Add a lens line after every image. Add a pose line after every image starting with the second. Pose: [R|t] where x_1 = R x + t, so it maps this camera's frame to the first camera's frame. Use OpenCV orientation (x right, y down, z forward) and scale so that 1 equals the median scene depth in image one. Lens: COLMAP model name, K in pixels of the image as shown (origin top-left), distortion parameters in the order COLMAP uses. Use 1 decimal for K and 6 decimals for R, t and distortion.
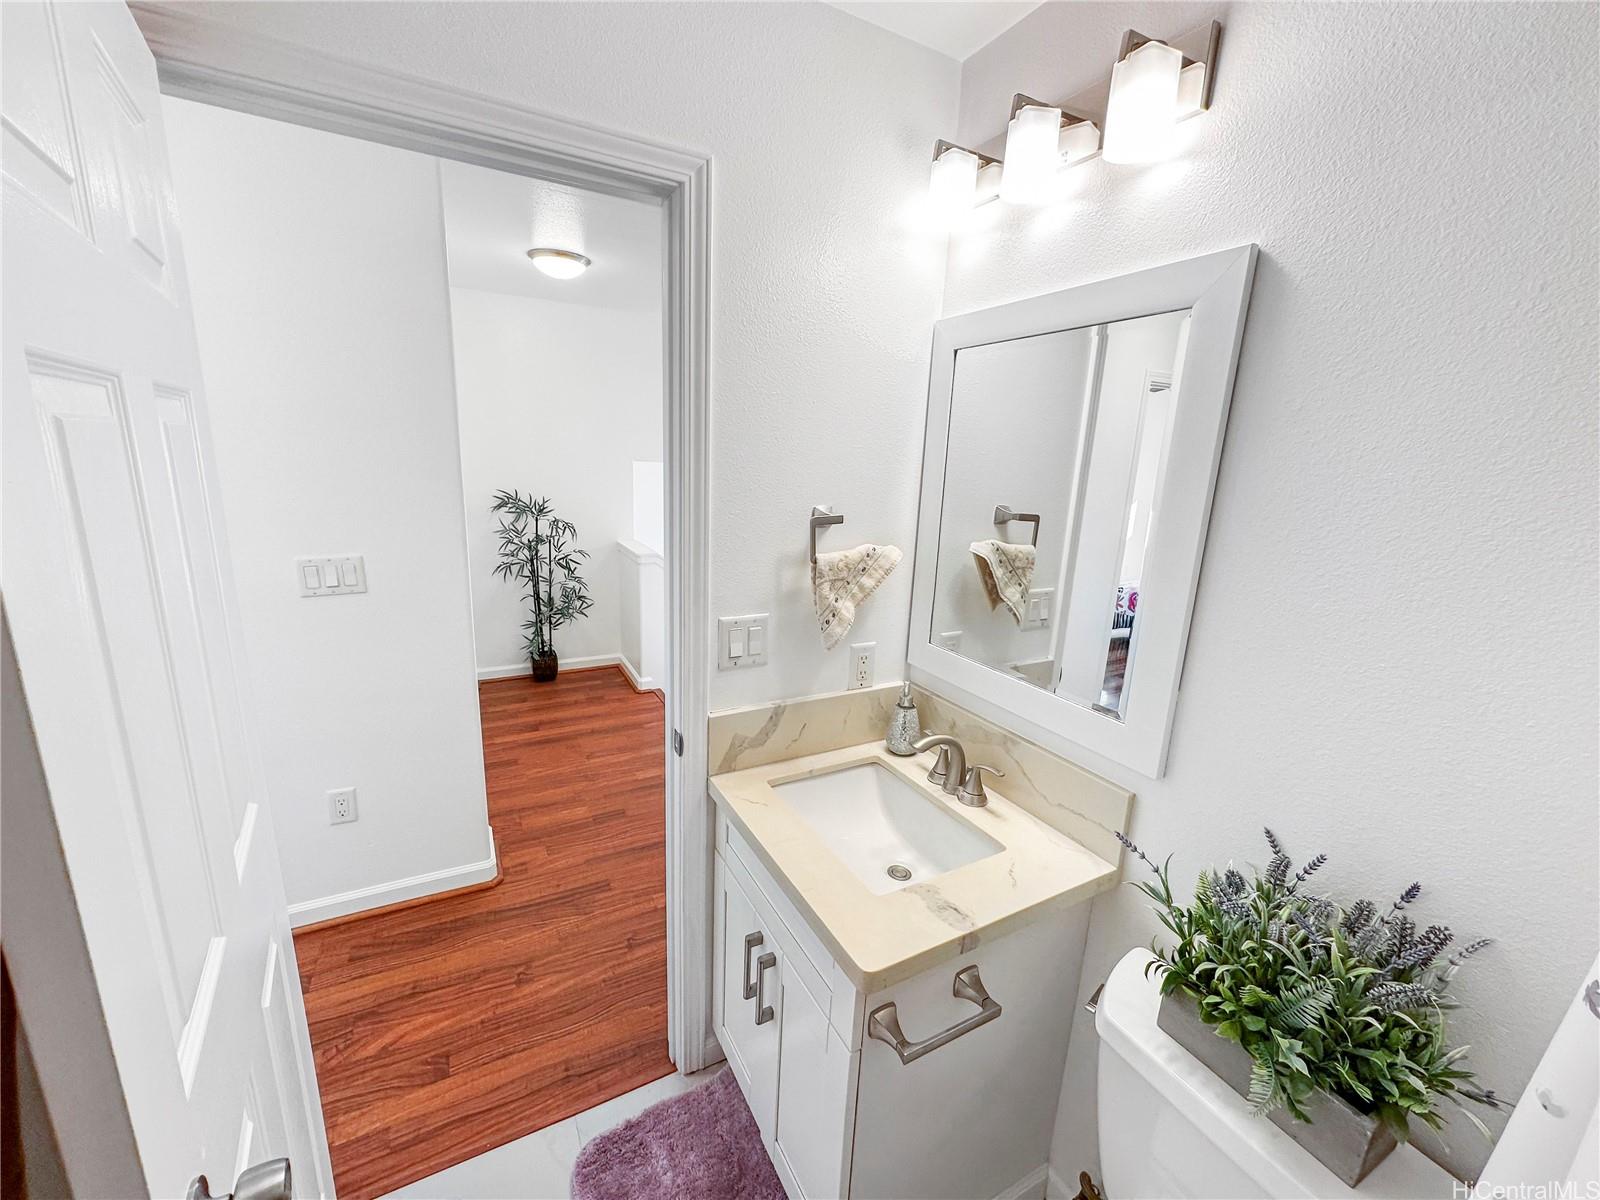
lens RADIAL K [[638.1, 0, 800.0], [0, 638.1, 600.0], [0, 0, 1]] dist [-0.000787, 0.000440]
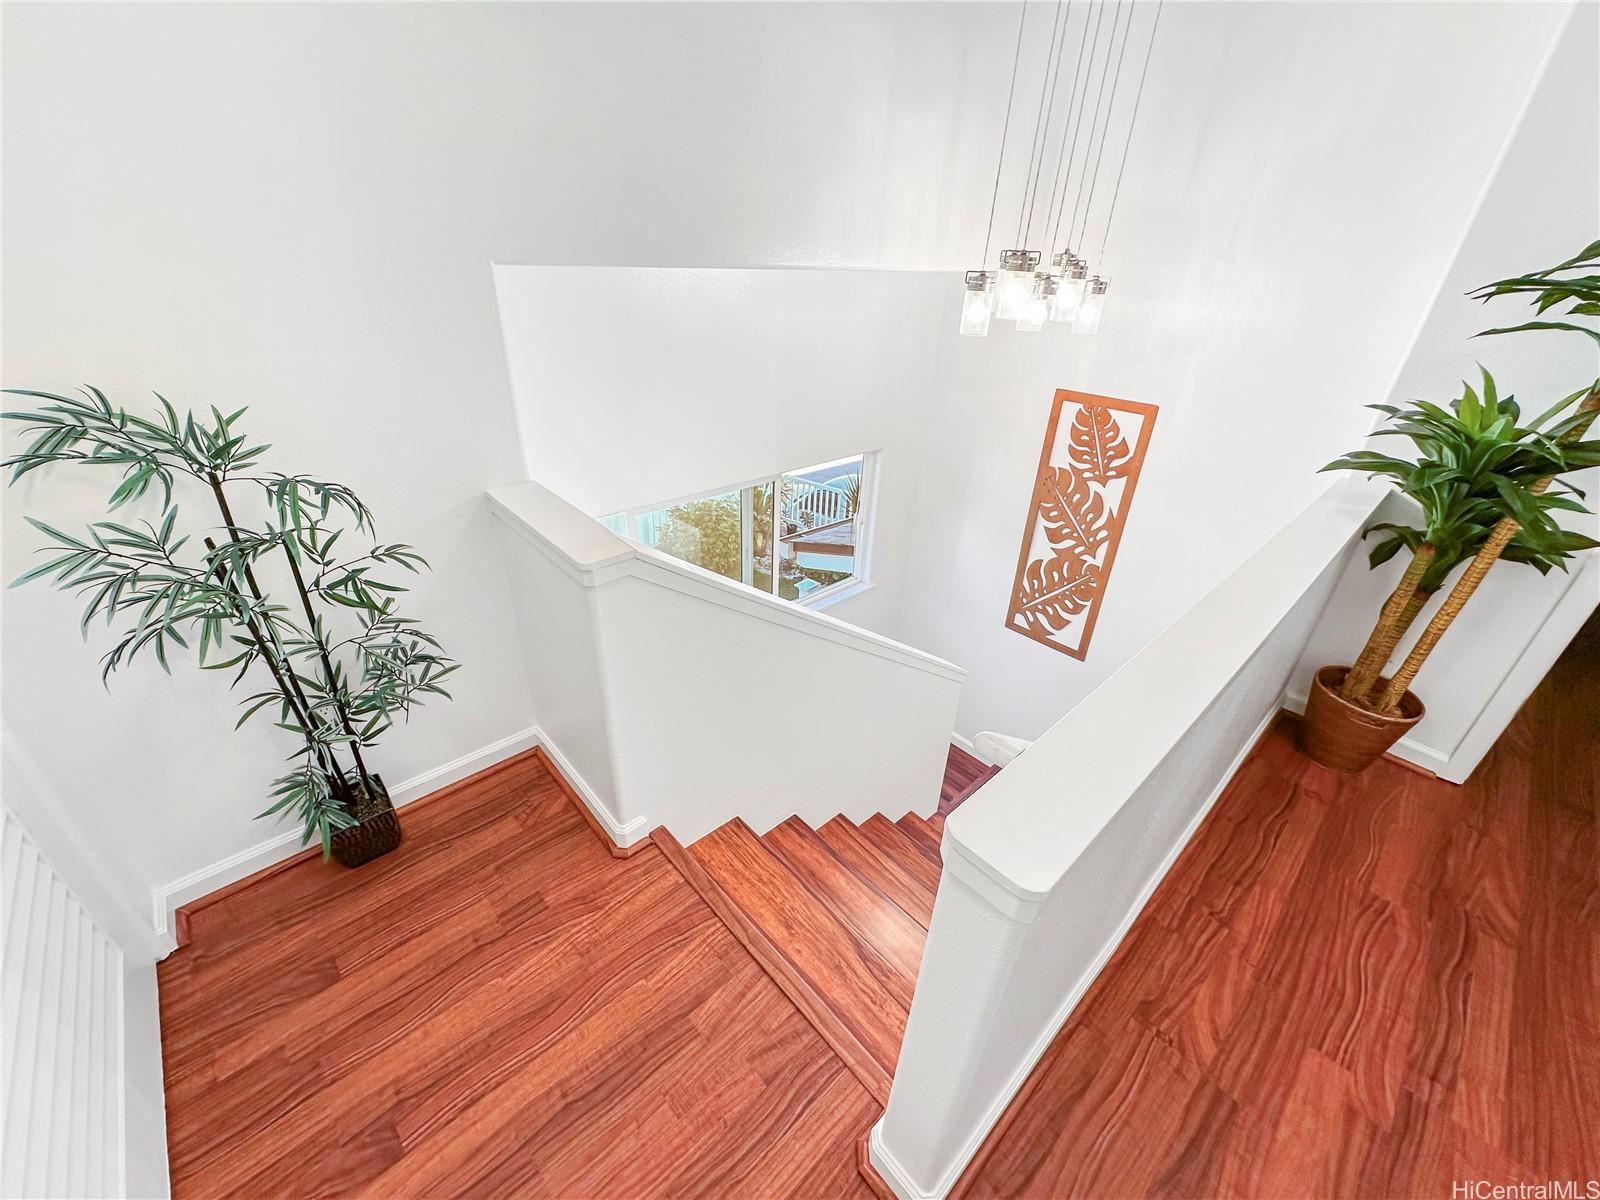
lens RADIAL K [[638.1, 0, 800.0], [0, 638.1, 600.0], [0, 0, 1]] dist [-0.000787, 0.000440]
pose [[0.967399, -0.118765, 0.223682, -0.207224], [0.045632, 0.950509, 0.307328, -0.148384], [-0.249112, -0.287102, 0.924941, 0.606459]]
